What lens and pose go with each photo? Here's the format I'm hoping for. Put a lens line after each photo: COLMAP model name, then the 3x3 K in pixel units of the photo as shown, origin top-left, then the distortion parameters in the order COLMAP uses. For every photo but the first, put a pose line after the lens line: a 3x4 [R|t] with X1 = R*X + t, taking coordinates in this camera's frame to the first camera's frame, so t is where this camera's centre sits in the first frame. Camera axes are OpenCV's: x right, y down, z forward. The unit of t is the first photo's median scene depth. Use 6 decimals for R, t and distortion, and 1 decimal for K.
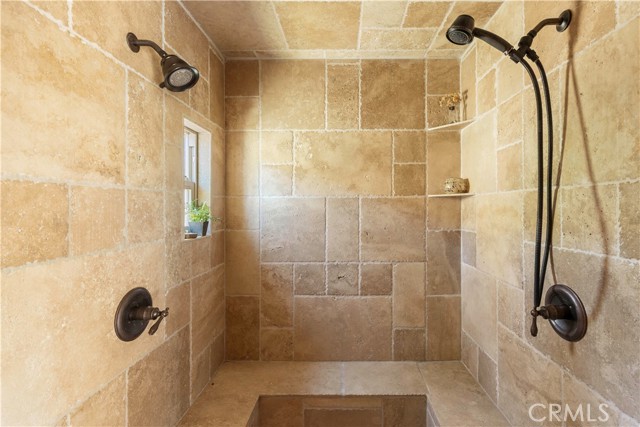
lens RADIAL K [[281.0, 0, 321.5], [0, 281.0, 209.8], [0, 0, 1]] dist [0.000683, 0.000043]
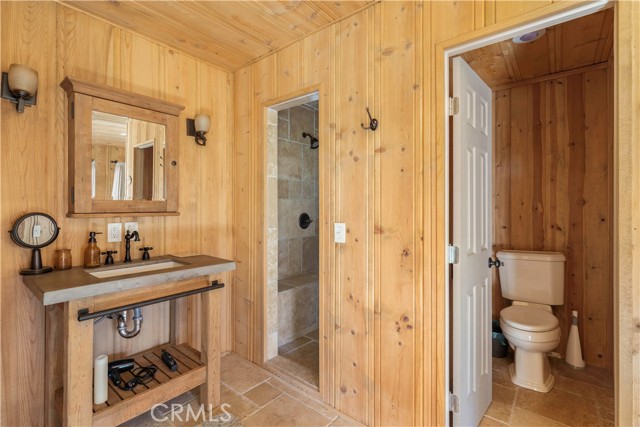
lens RADIAL K [[293.1, 0, 321.1], [0, 293.1, 207.5], [0, 0, 1]] dist [0.000139, -0.000130]
pose [[0.795542, -0.002487, -0.605894, 1.528146], [-0.002352, 0.999971, -0.007192, 0.250464], [0.605894, 0.007147, 0.795513, -1.556095]]
